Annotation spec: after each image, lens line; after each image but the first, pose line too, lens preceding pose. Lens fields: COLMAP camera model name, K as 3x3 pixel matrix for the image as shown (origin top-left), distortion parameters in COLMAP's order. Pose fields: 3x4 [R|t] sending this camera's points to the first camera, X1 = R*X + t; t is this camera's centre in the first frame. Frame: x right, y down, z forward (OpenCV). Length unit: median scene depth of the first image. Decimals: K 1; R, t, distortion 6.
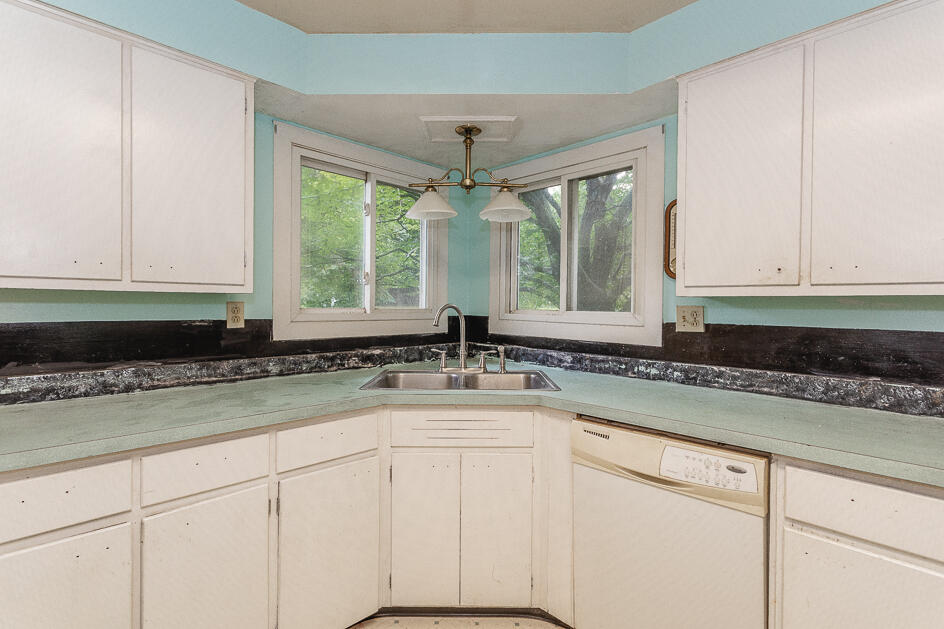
lens RADIAL K [[440.9, 0, 473.1], [0, 440.9, 307.6], [0, 0, 1]] dist [-0.000352, 0.000374]
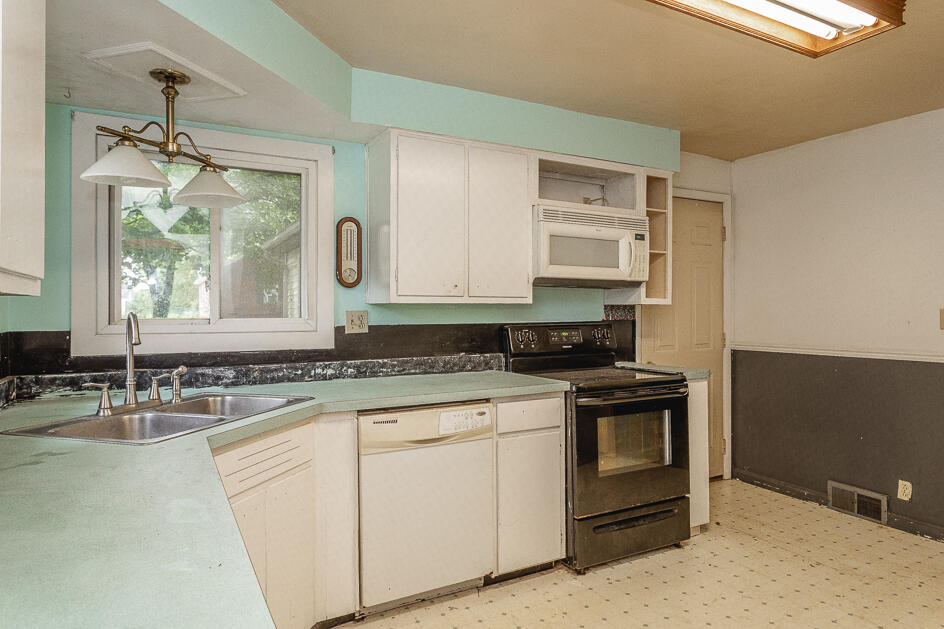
lens RADIAL K [[566.5, 0, 472.0], [0, 566.5, 314.5], [0, 0, 1]] dist [-0.035281, 0.000037]
pose [[0.289627, -0.018099, 0.956968, -0.849589], [0.014671, 0.999788, 0.014469, -0.011240], [-0.957027, 0.009849, 0.289831, 0.275290]]
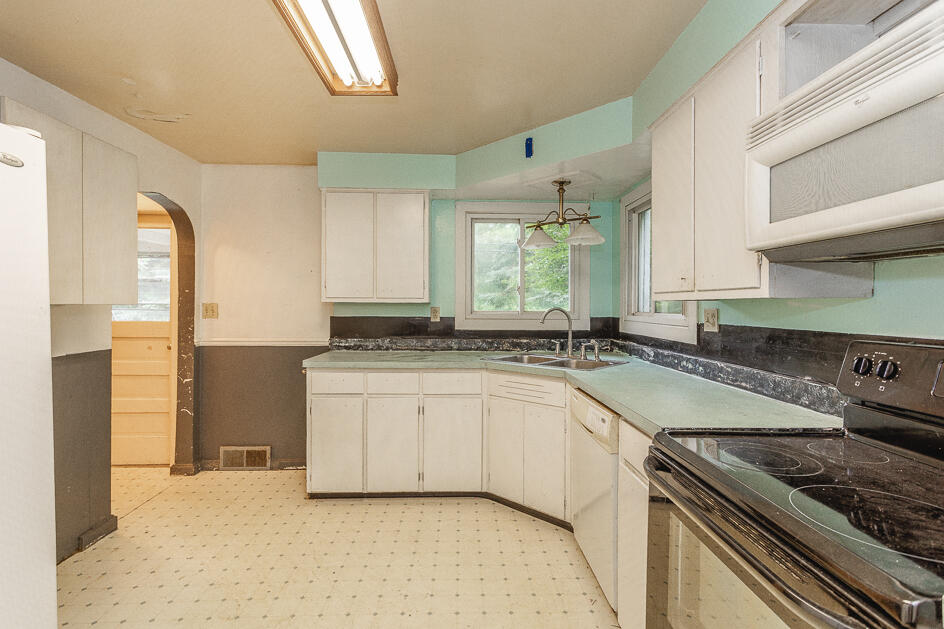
lens RADIAL K [[440.9, 0, 473.1], [0, 440.9, 307.6], [0, 0, 1]] dist [-0.000352, 0.000374]
pose [[0.737061, -0.004599, -0.675811, 0.801895], [-0.002732, 0.999948, -0.009785, 0.006598], [0.675821, 0.009059, 0.737010, -0.231945]]
